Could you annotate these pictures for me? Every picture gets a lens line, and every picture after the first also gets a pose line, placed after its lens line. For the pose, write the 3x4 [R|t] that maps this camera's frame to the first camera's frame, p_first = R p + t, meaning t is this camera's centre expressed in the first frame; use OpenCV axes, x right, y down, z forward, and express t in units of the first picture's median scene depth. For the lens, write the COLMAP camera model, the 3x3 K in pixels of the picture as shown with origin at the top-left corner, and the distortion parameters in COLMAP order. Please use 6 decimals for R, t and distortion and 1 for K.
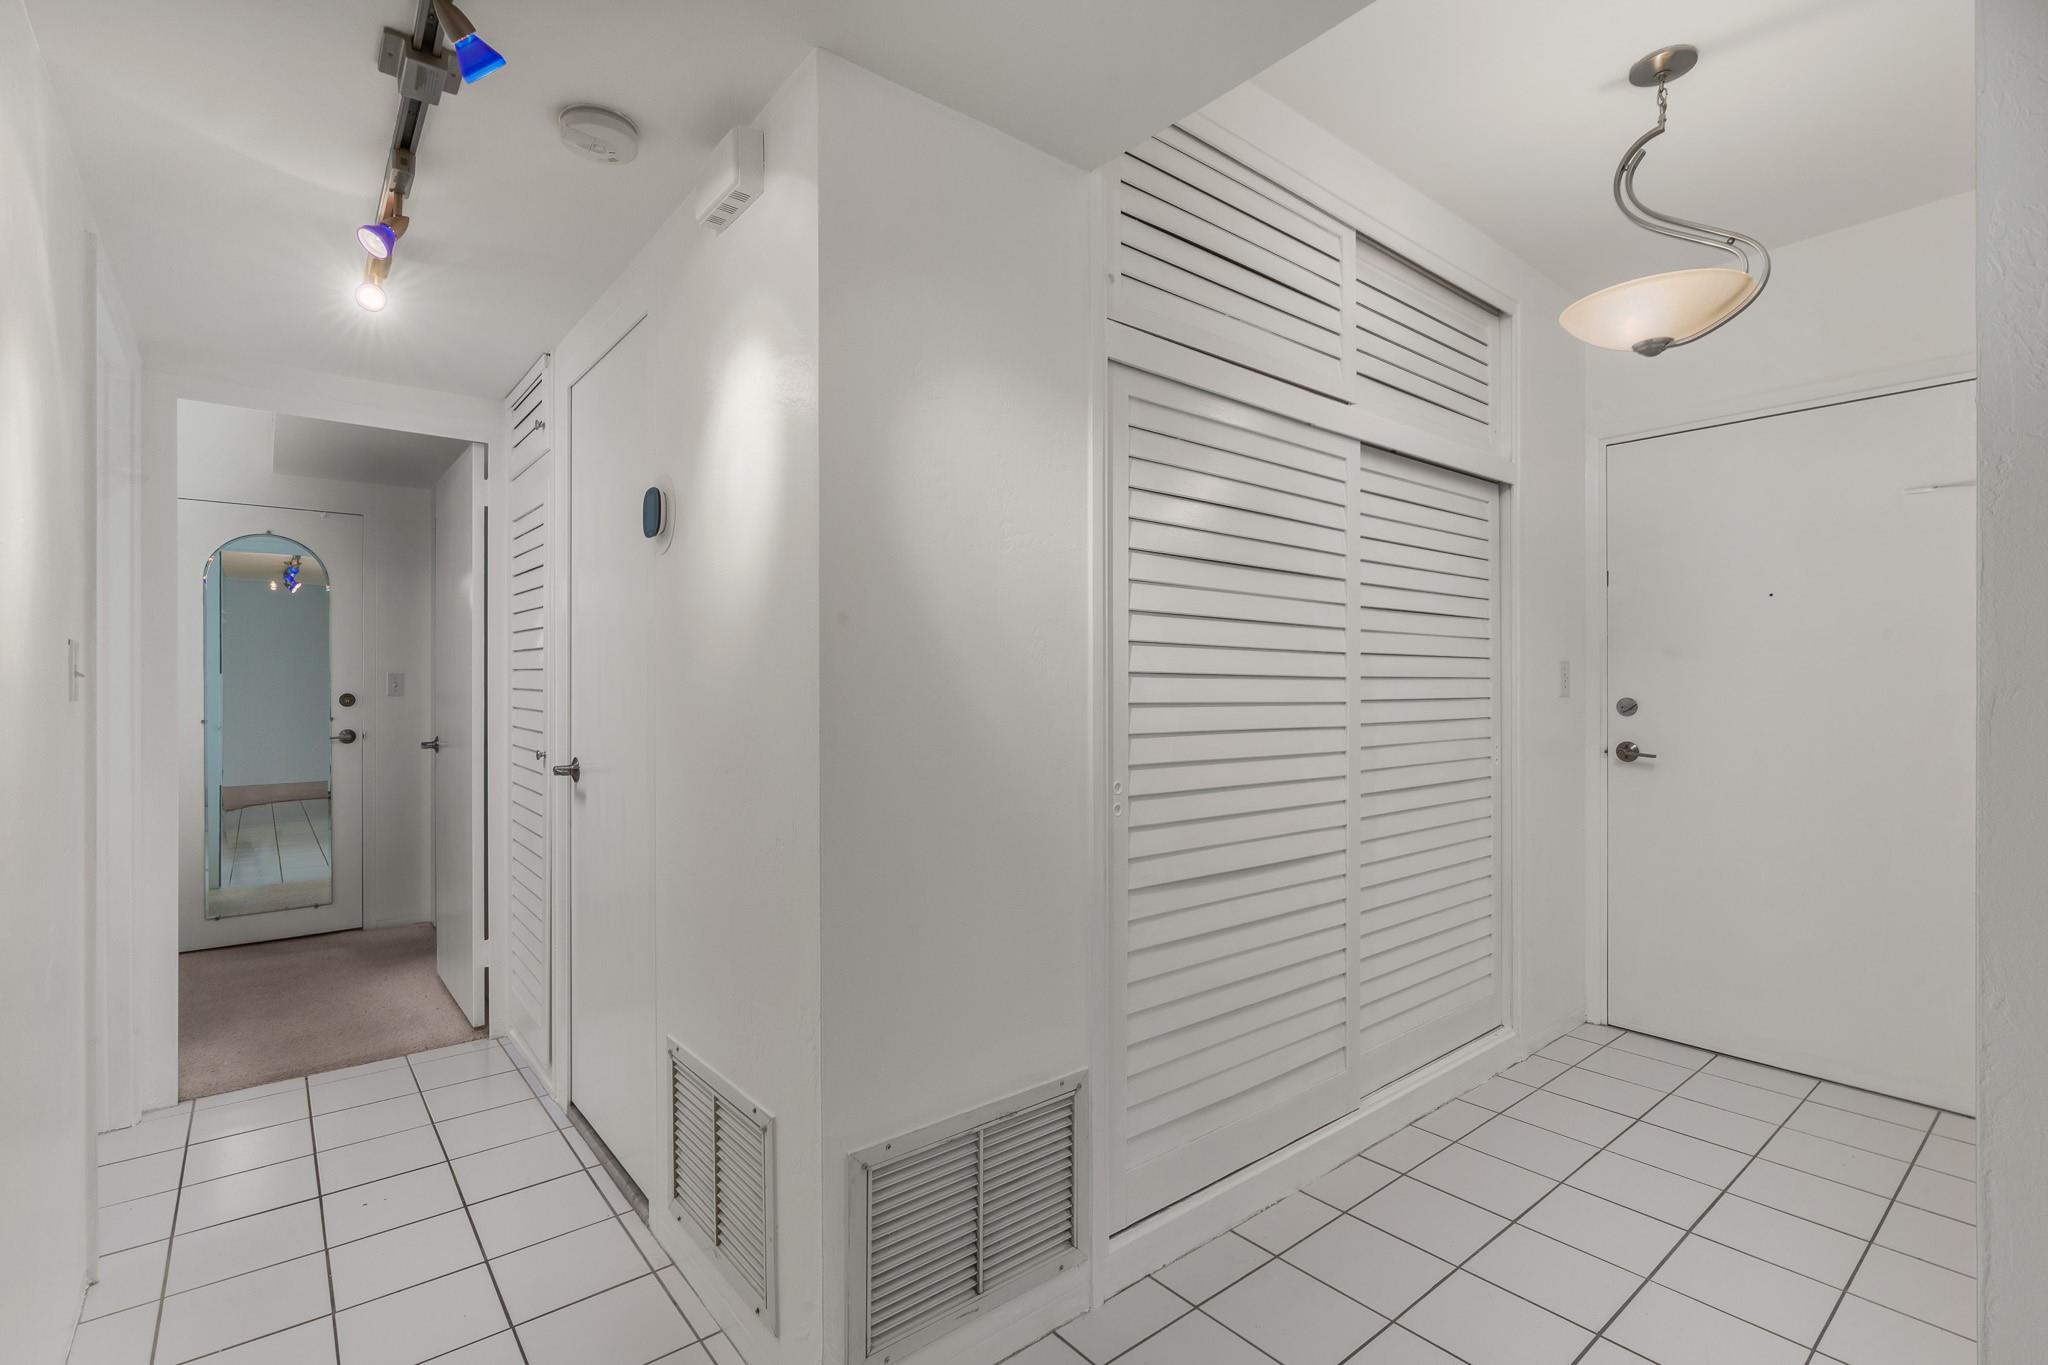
lens RADIAL K [[939.5, 0, 1024.0], [0, 939.5, 682.5], [0, 0, 1]] dist [-0.008928, -0.000419]
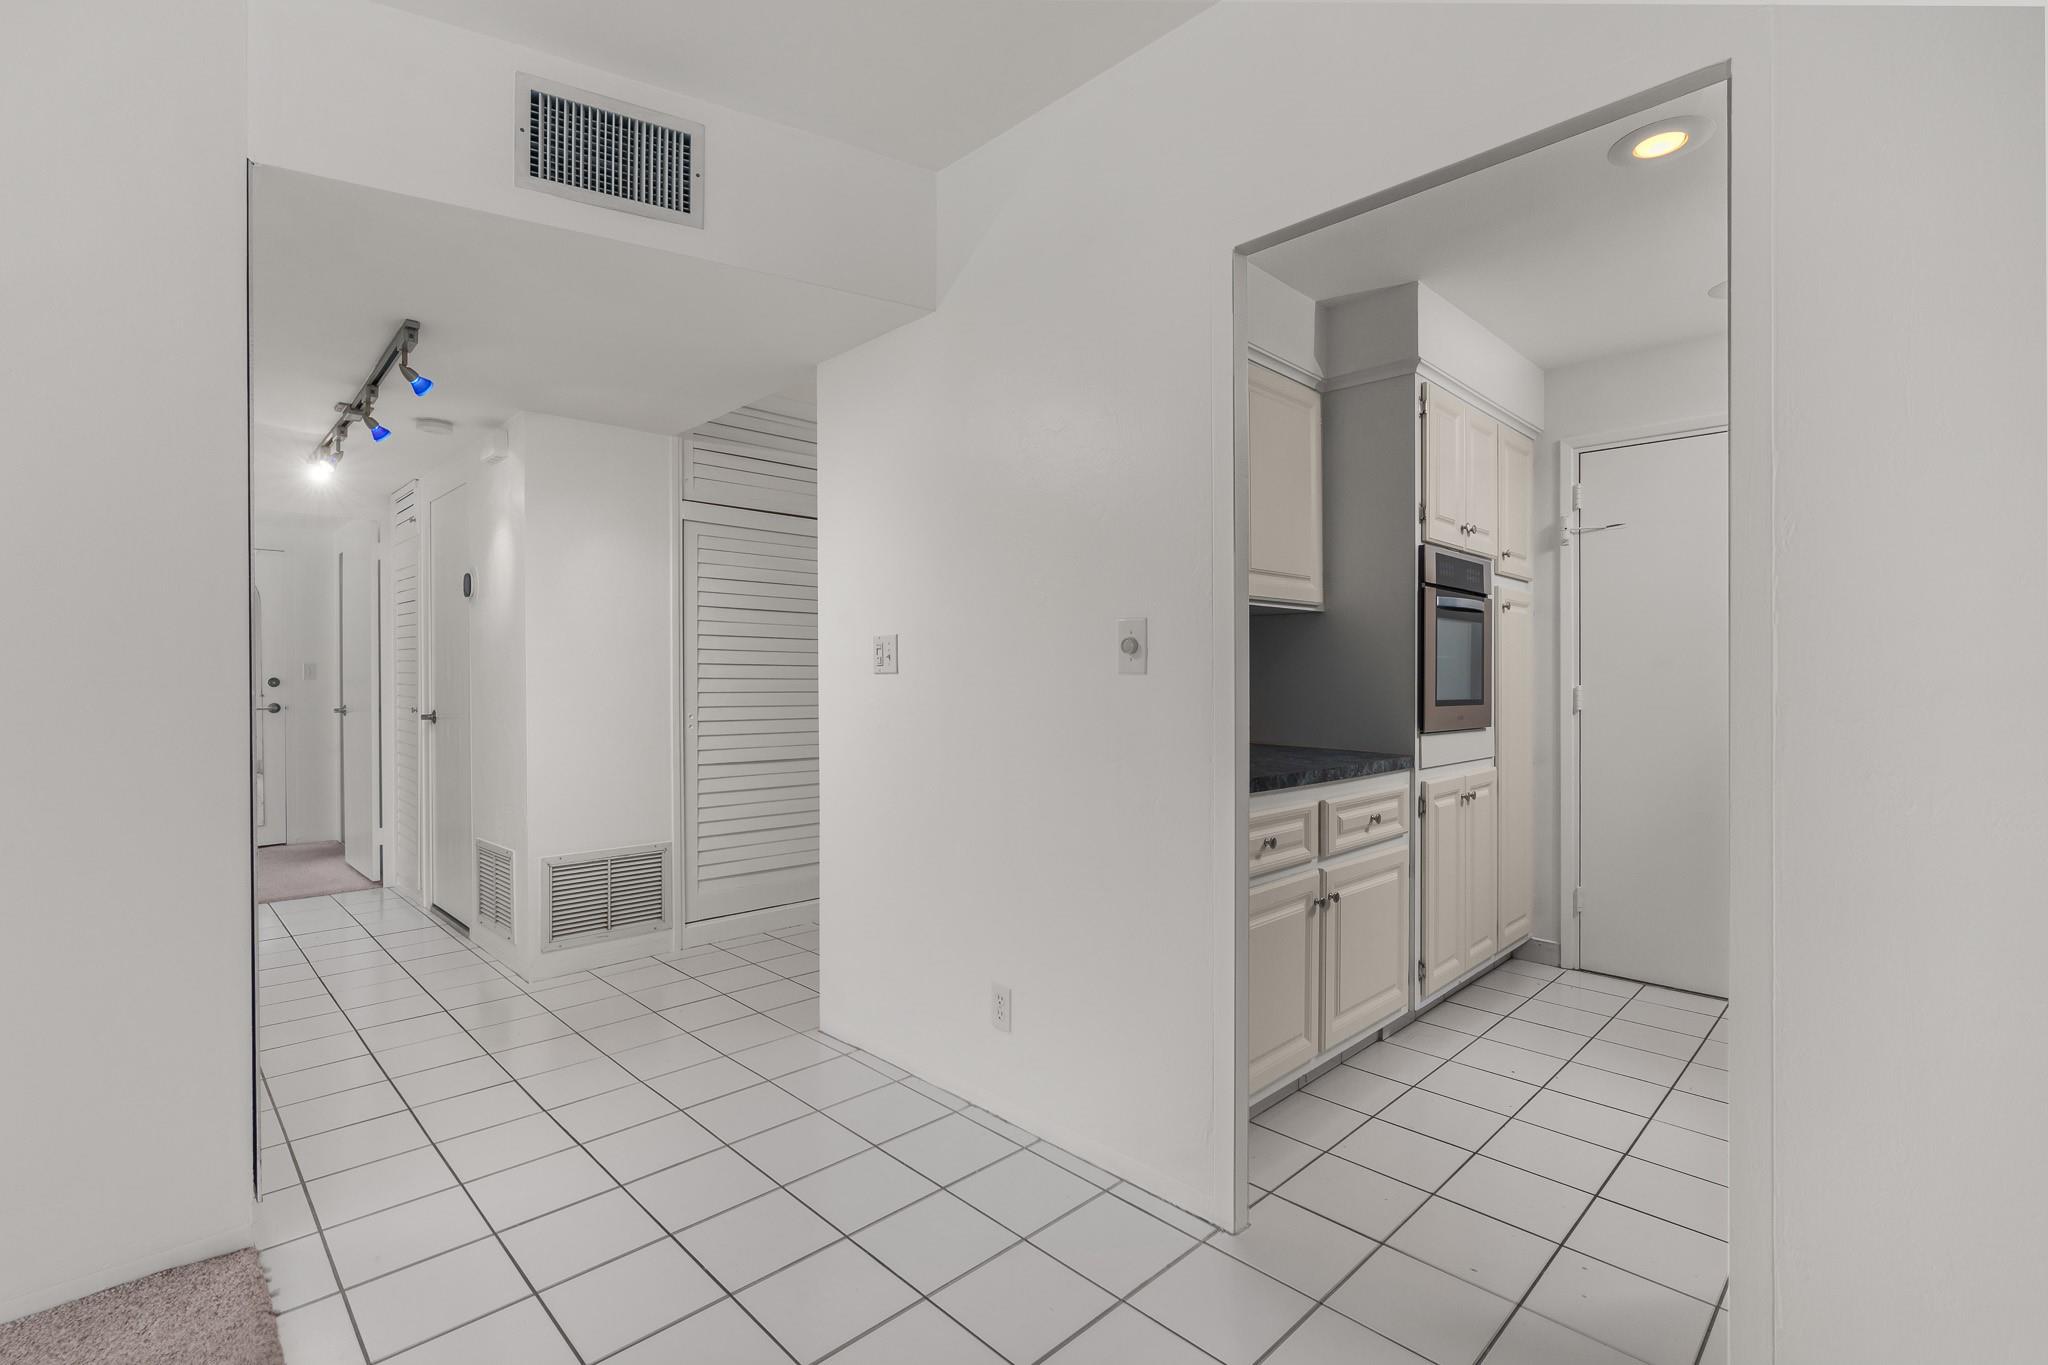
lens RADIAL K [[920.3, 0, 985.2], [0, 920.3, 685.7], [0, 0, 1]] dist [0.000642, 0.000019]
pose [[0.997649, 0.000780, 0.068521, 0.378025], [-0.001572, 0.999932, 0.011516, 0.009903], [-0.068507, -0.011597, 0.997583, -0.692197]]
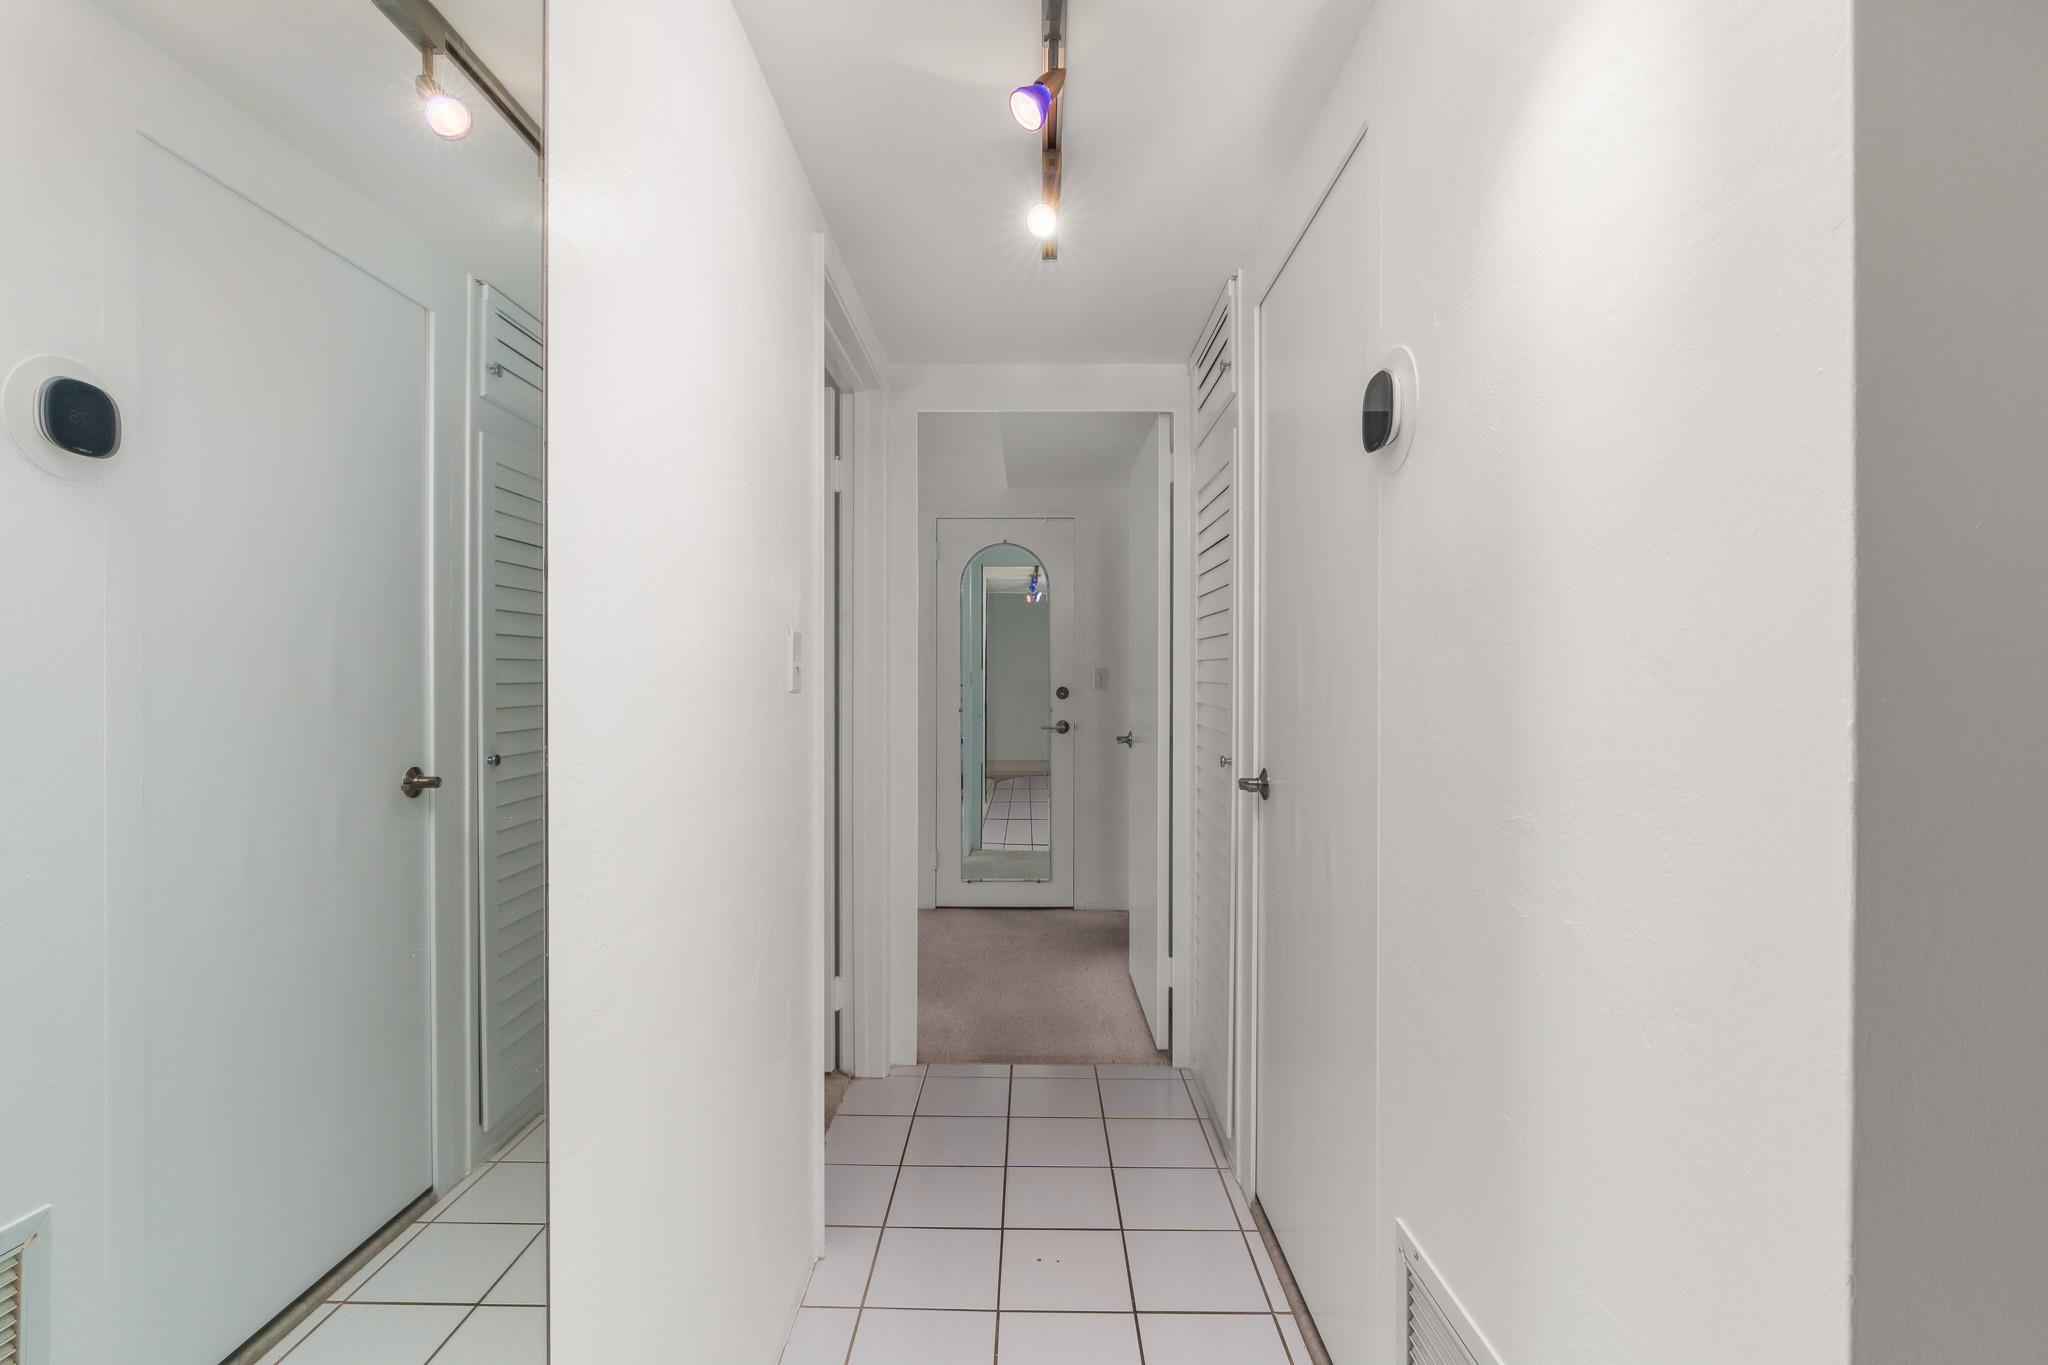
lens RADIAL K [[939.5, 0, 1024.0], [0, 939.5, 682.5], [0, 0, 1]] dist [-0.008928, -0.000419]
pose [[0.770357, 0.004883, -0.637594, -0.107559], [-0.002438, 0.999986, 0.004714, 0.002498], [0.637608, -0.002077, 0.770358, 0.215581]]
